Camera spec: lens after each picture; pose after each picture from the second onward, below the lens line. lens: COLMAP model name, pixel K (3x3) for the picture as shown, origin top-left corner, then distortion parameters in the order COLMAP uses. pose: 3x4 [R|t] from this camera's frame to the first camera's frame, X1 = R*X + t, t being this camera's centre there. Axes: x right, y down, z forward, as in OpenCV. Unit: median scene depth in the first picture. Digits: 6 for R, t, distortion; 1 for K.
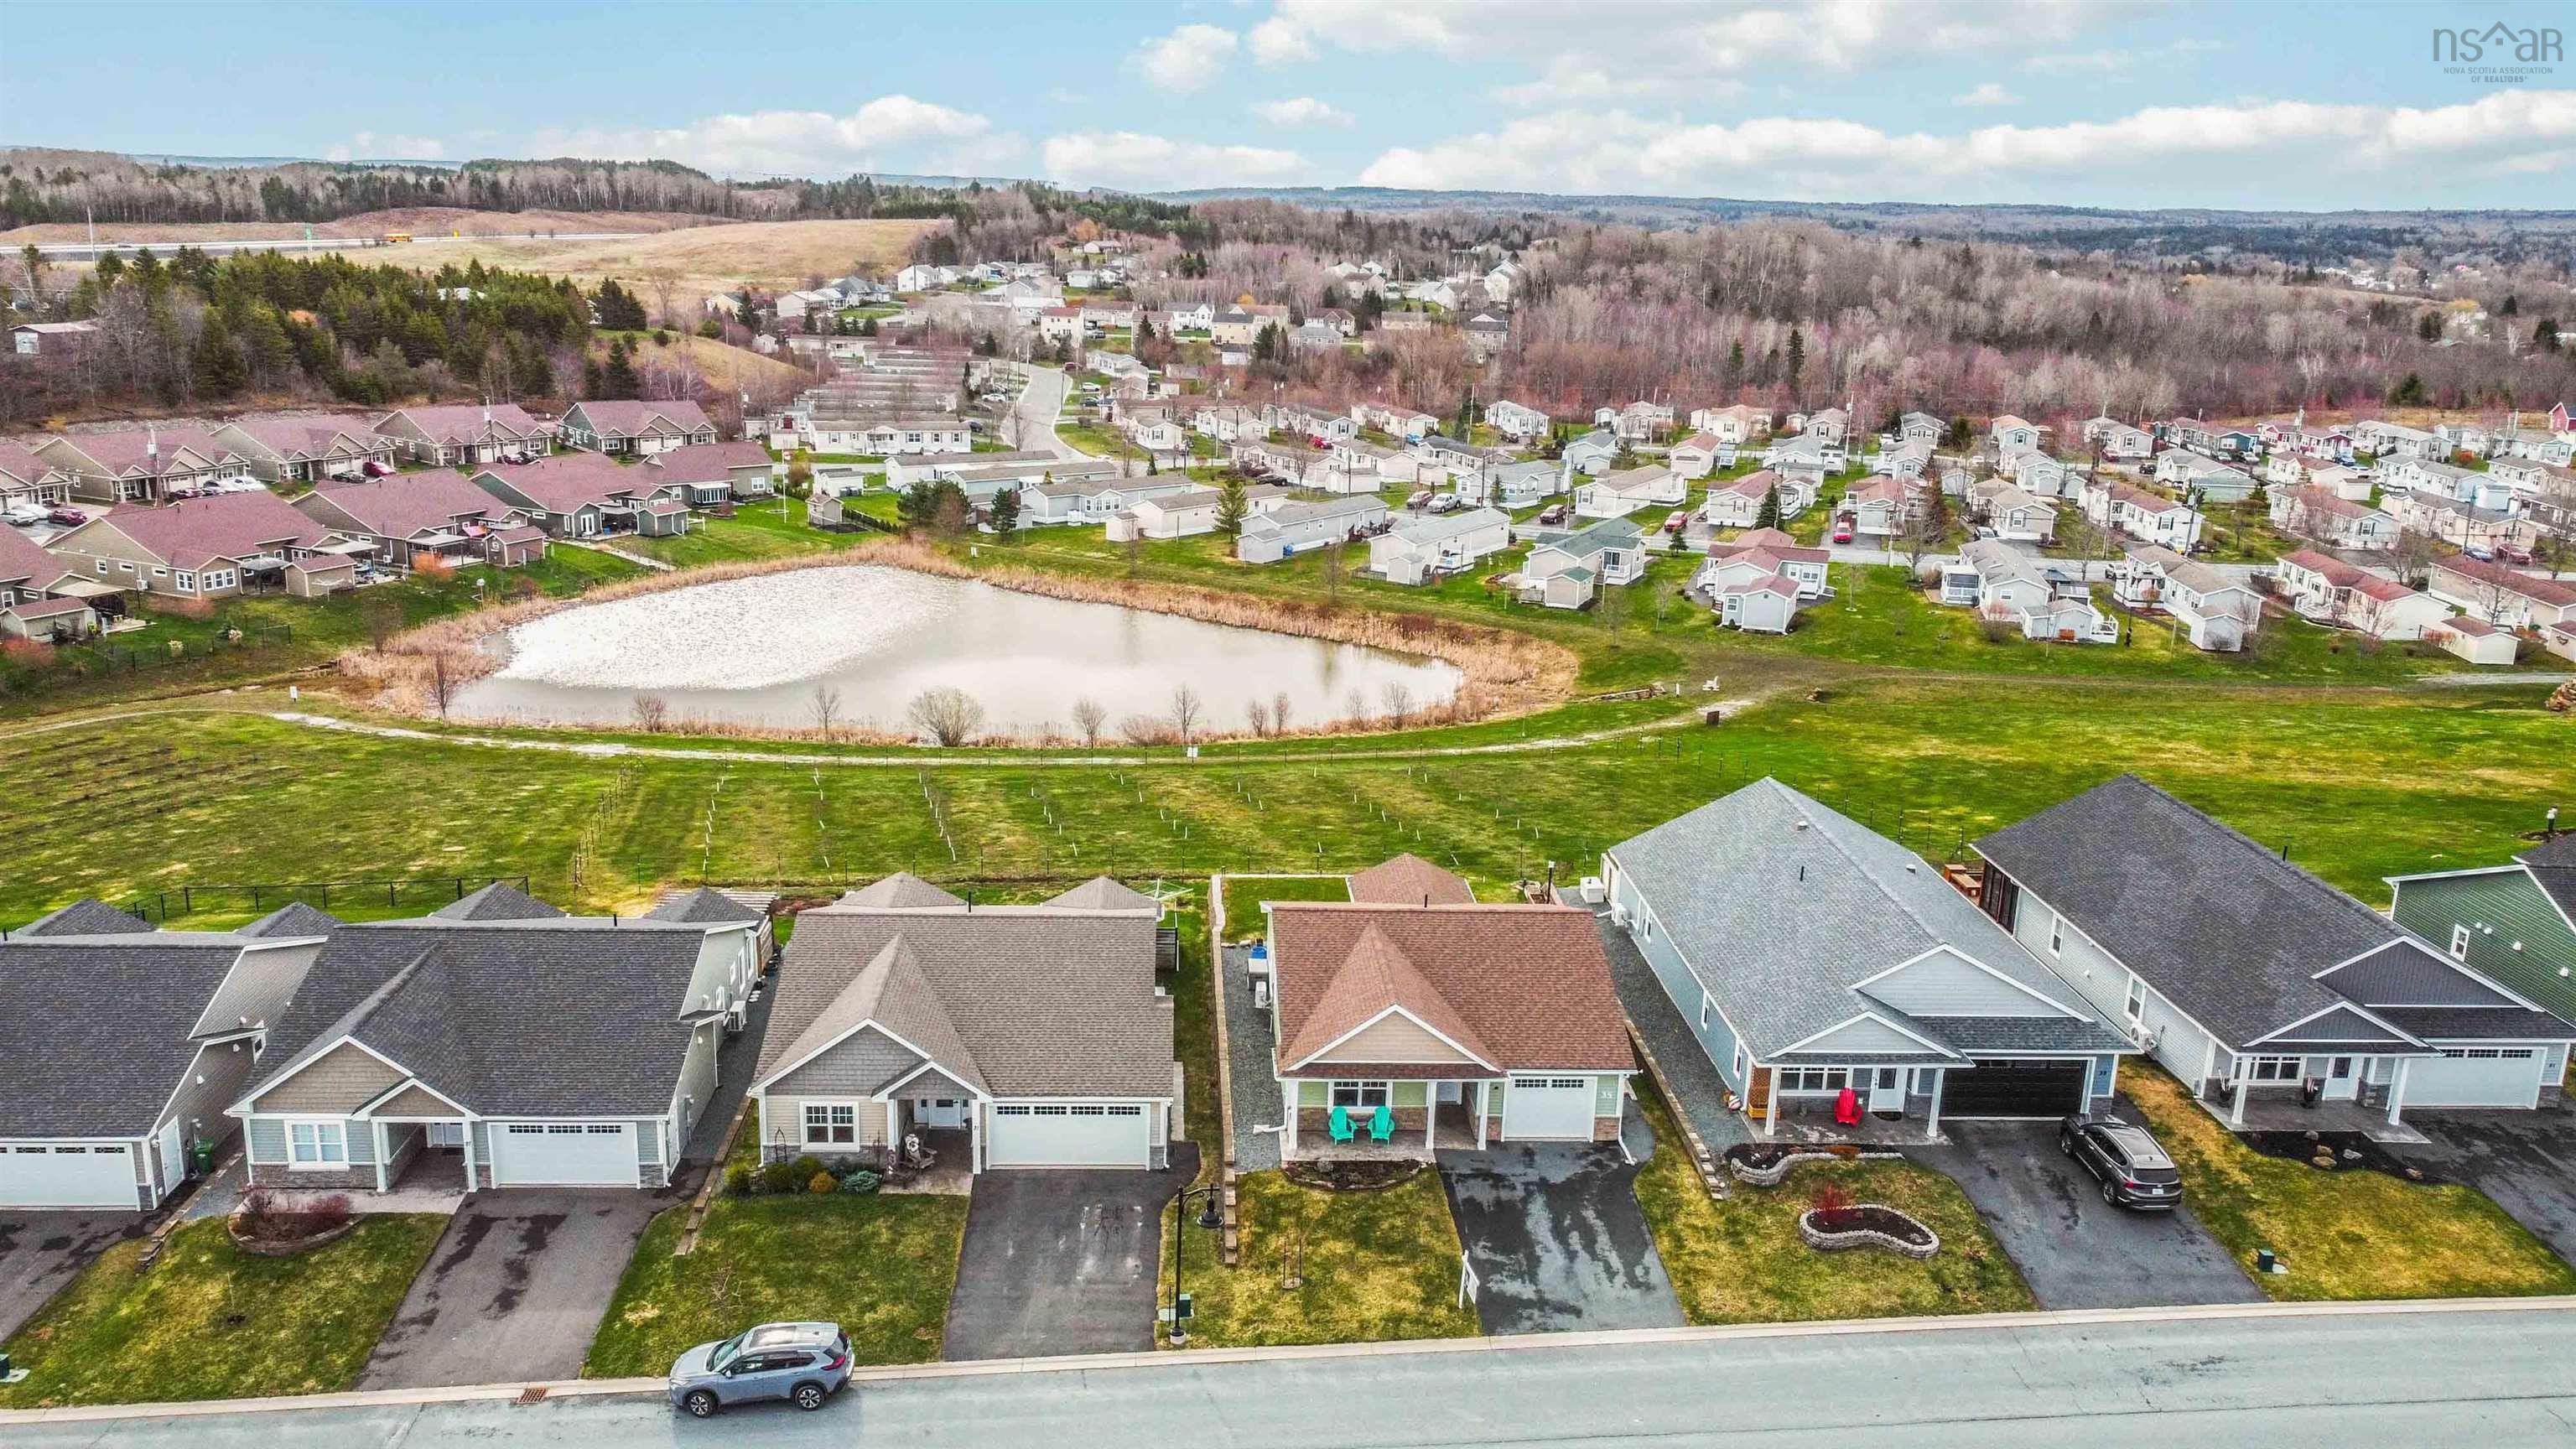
lens RADIAL K [[1922.0, 0, 1288.0], [0, 1922.0, 724.5], [0, 0, 1]] dist [0.001095, -0.006959]
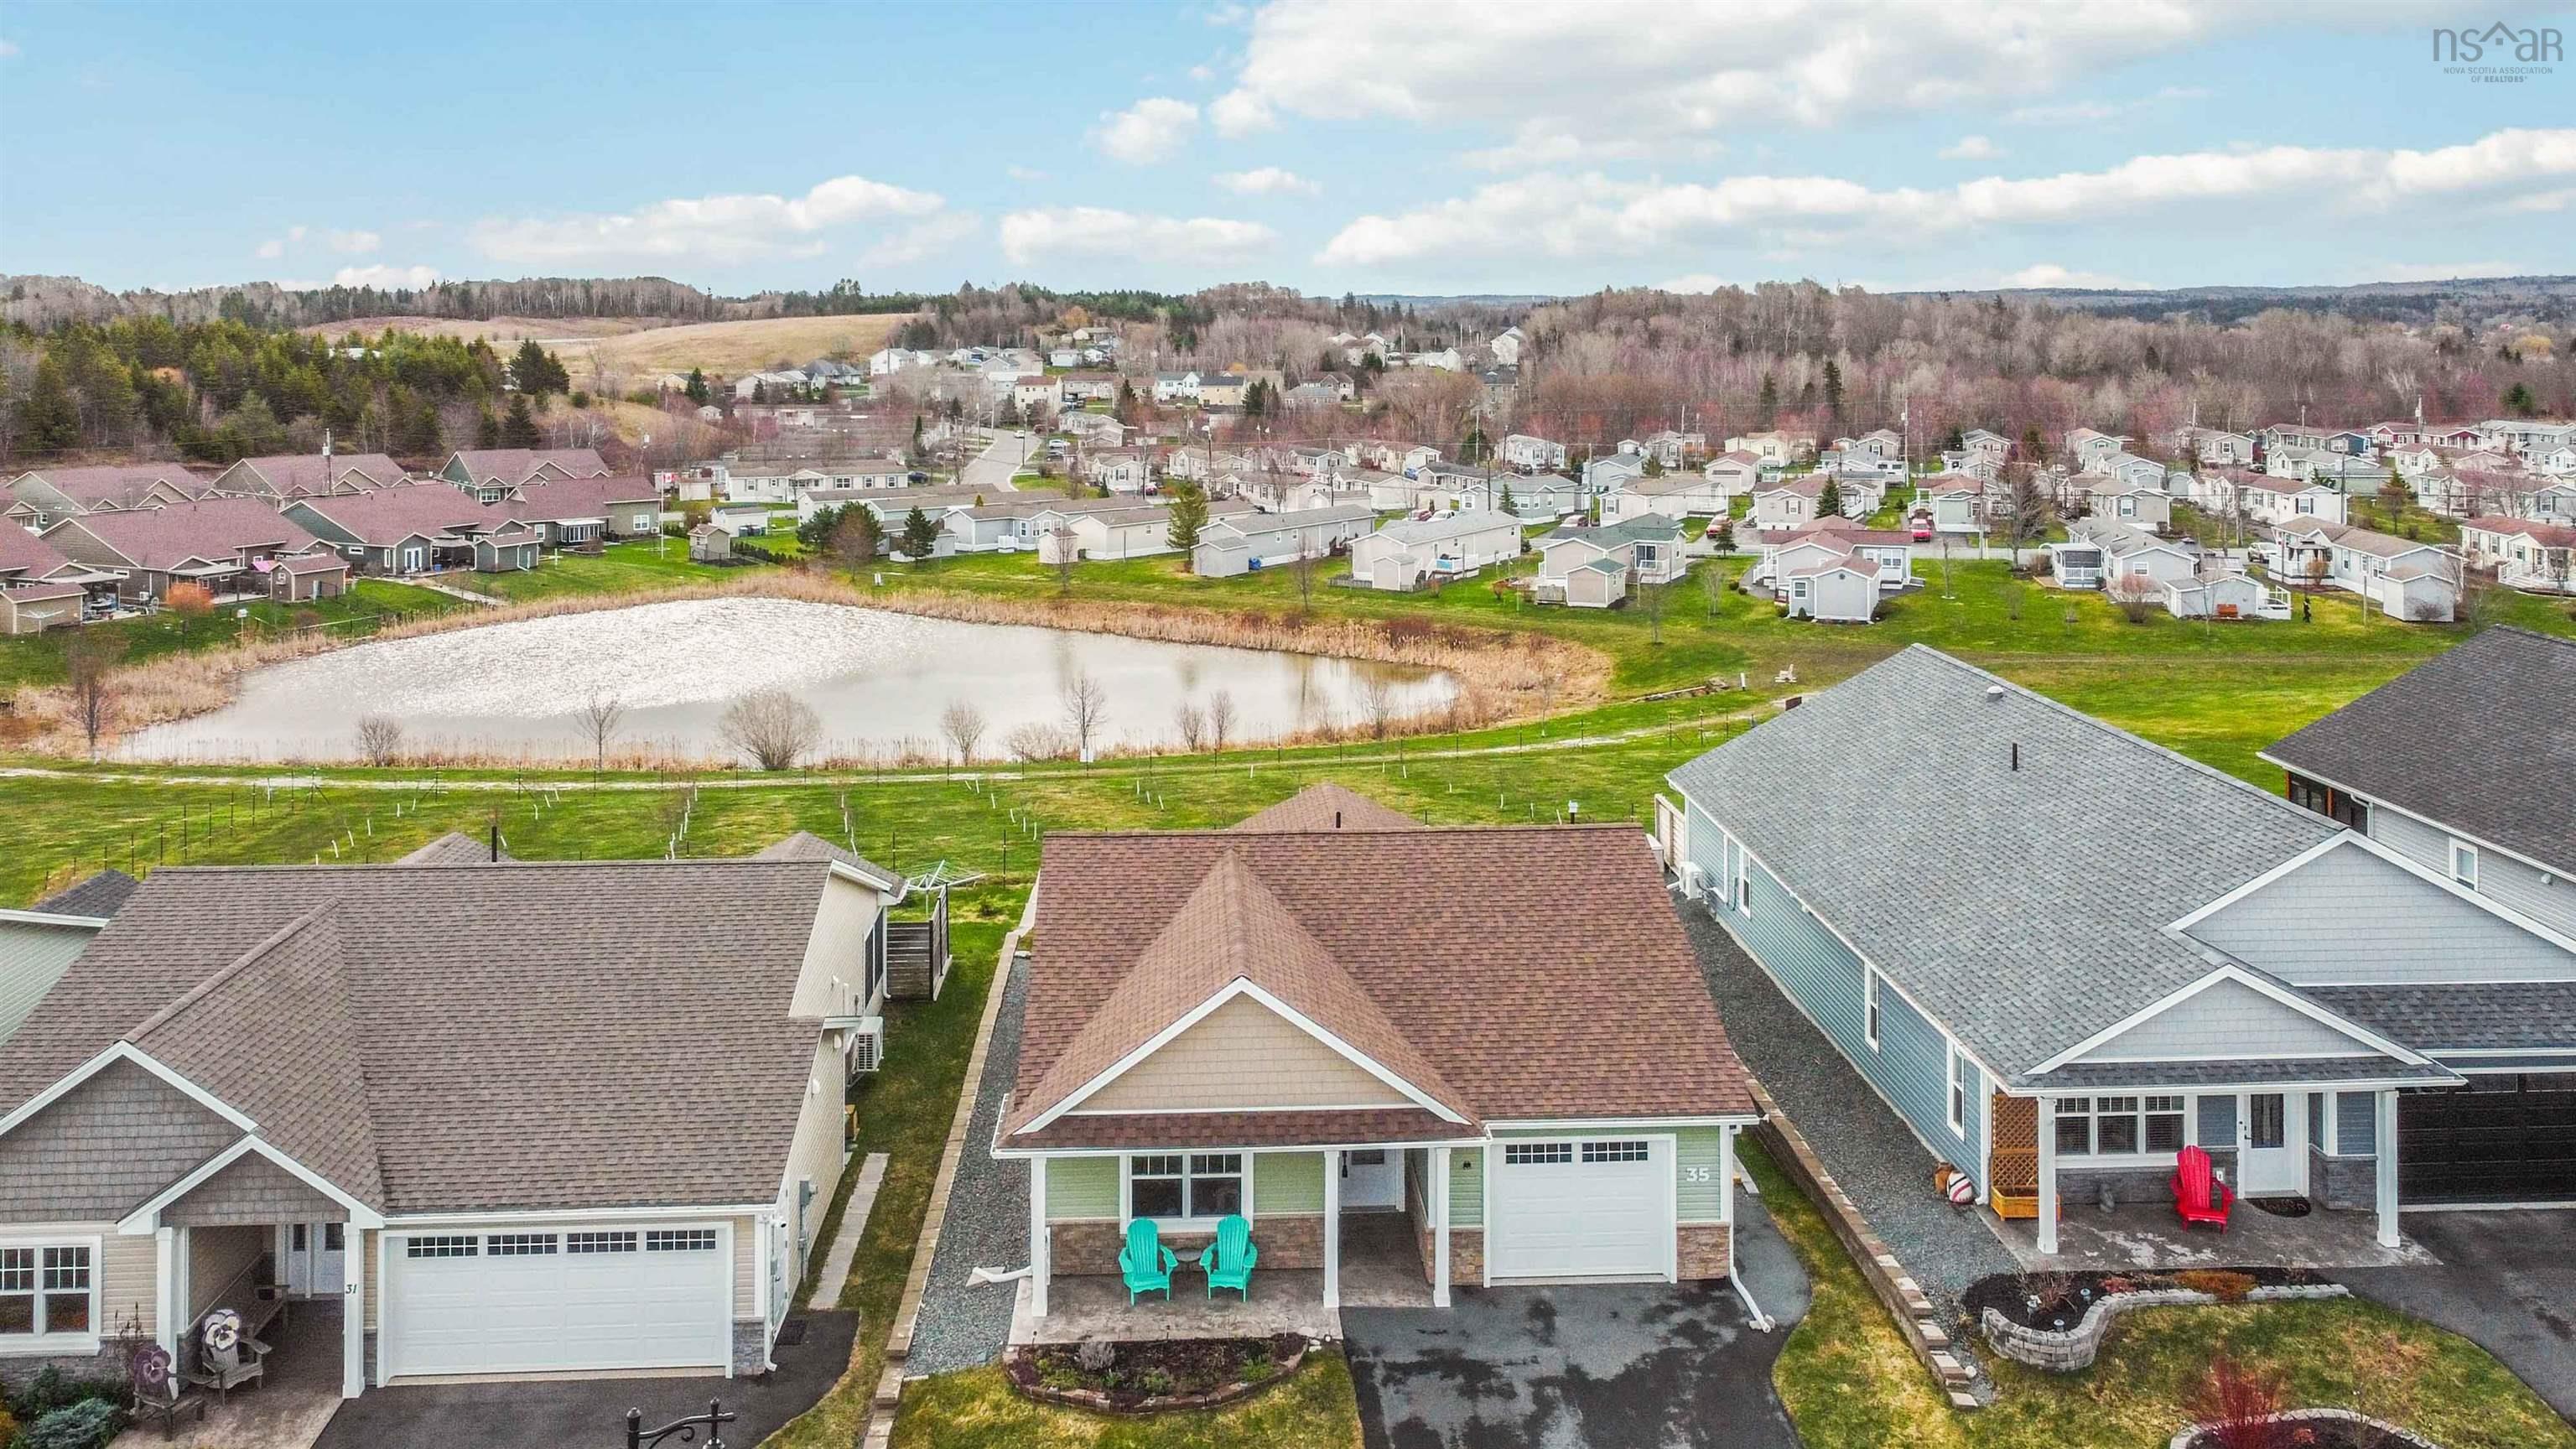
lens RADIAL K [[2023.6, 0, 1289.1], [0, 2023.6, 310.2], [0, 0, 1]] dist [0.001520, 0.000713]
pose [[0.999454, -0.032958, -0.002486, 0.023494], [0.031167, 0.964813, -0.261085, 0.036932], [0.011004, 0.260865, 0.965313, 0.148137]]
